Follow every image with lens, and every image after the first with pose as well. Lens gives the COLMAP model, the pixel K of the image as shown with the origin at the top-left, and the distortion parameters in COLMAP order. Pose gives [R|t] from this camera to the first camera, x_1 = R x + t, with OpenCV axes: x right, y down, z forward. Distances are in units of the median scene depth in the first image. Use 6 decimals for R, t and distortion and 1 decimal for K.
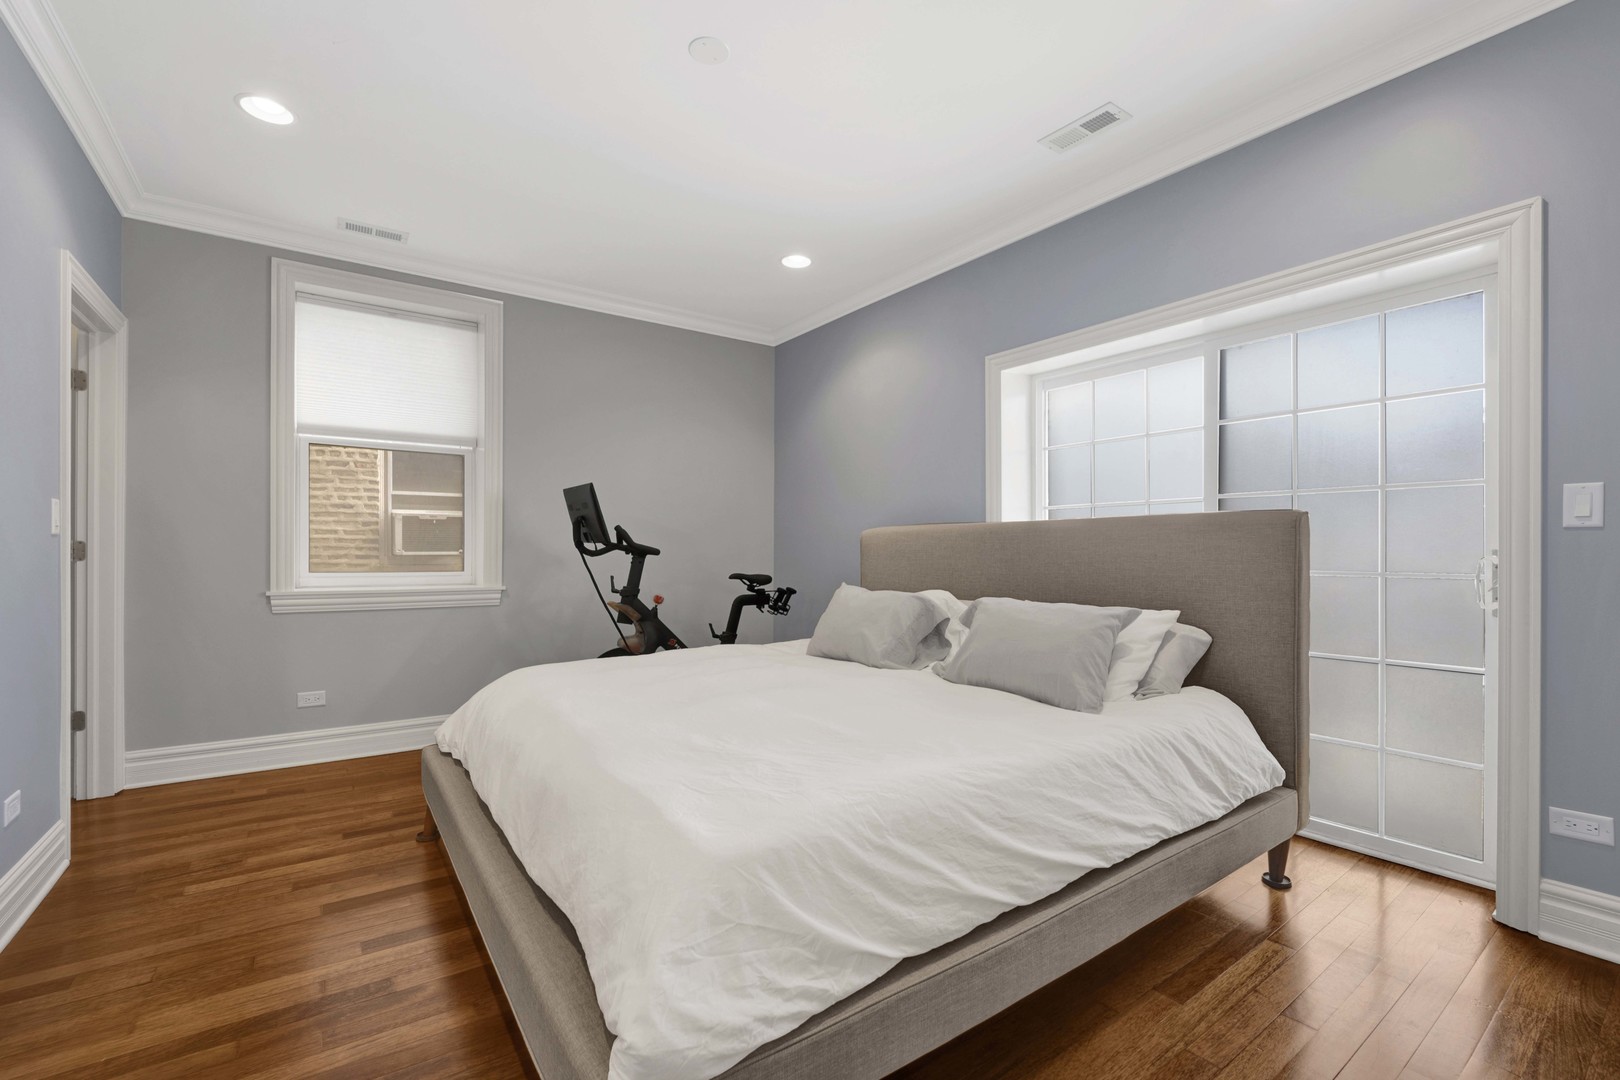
lens RADIAL K [[679.2, 0, 805.1], [0, 679.2, 548.2], [0, 0, 1]] dist [0.000355, 0.000022]
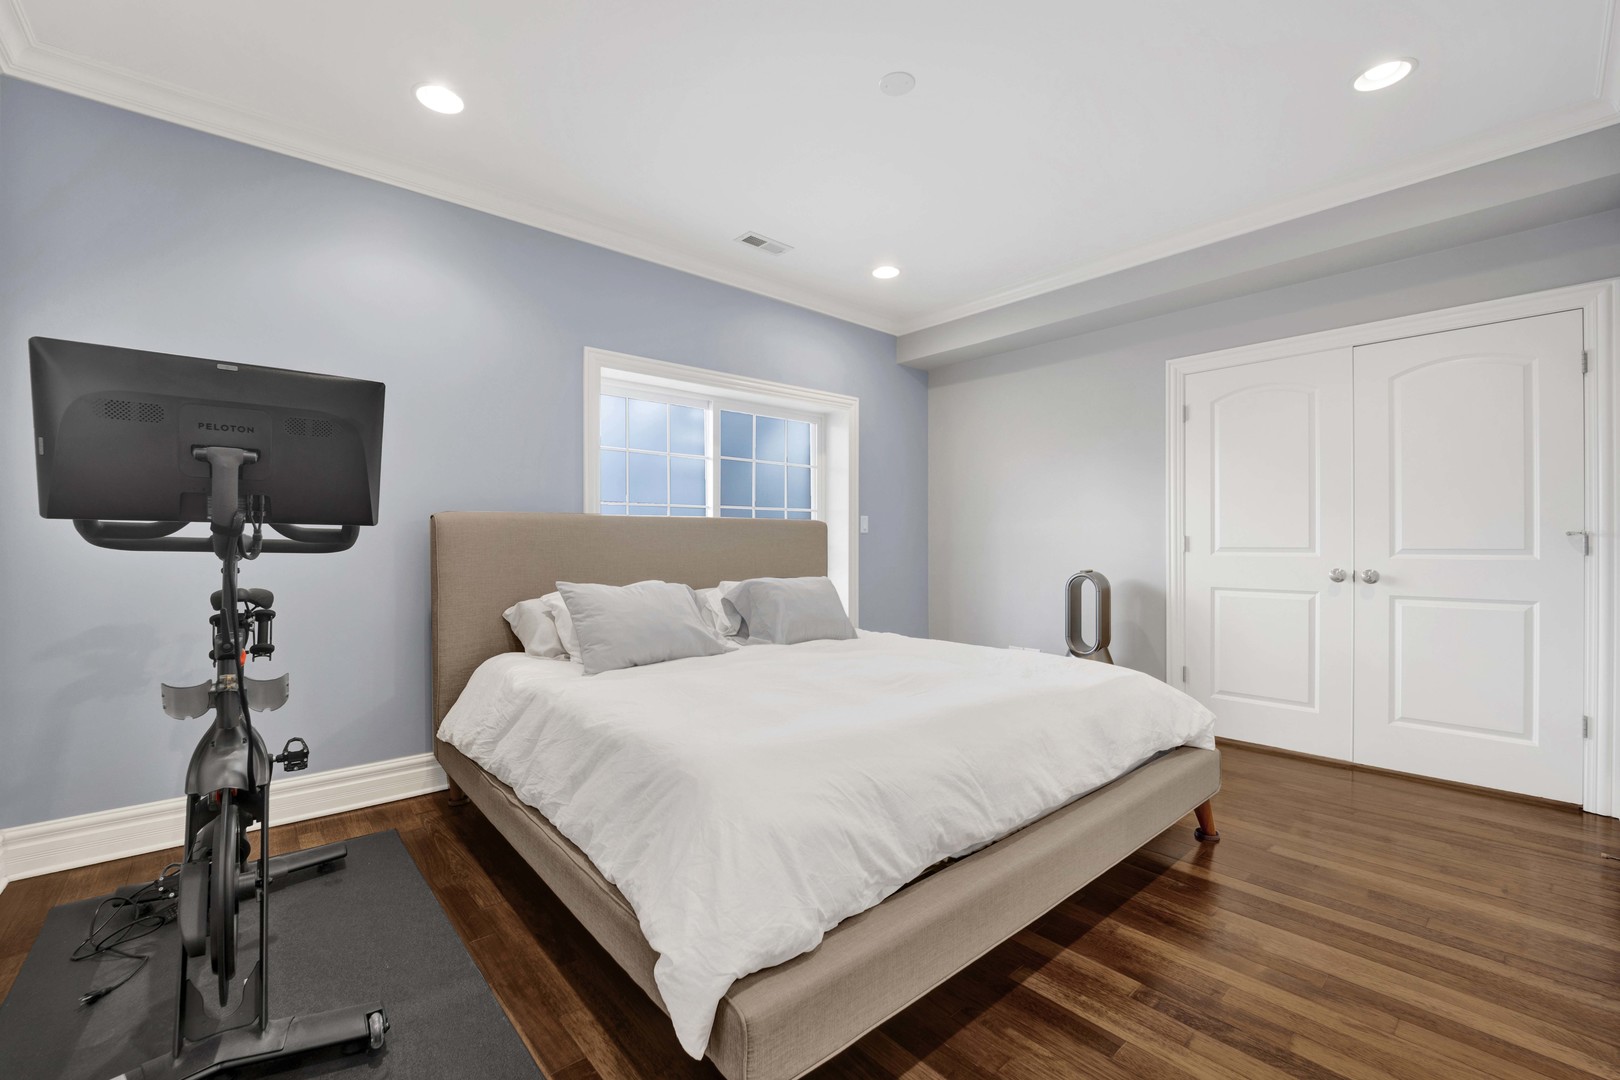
lens RADIAL K [[679.2, 0, 806.8], [0, 679.2, 541.0], [0, 0, 1]] dist [0.000355, 0.000022]
pose [[-0.088911, 0.006143, 0.996021, -1.424359], [-0.002279, 0.999977, -0.006370, 0.015074], [-0.996037, -0.002836, -0.088895, 1.451321]]
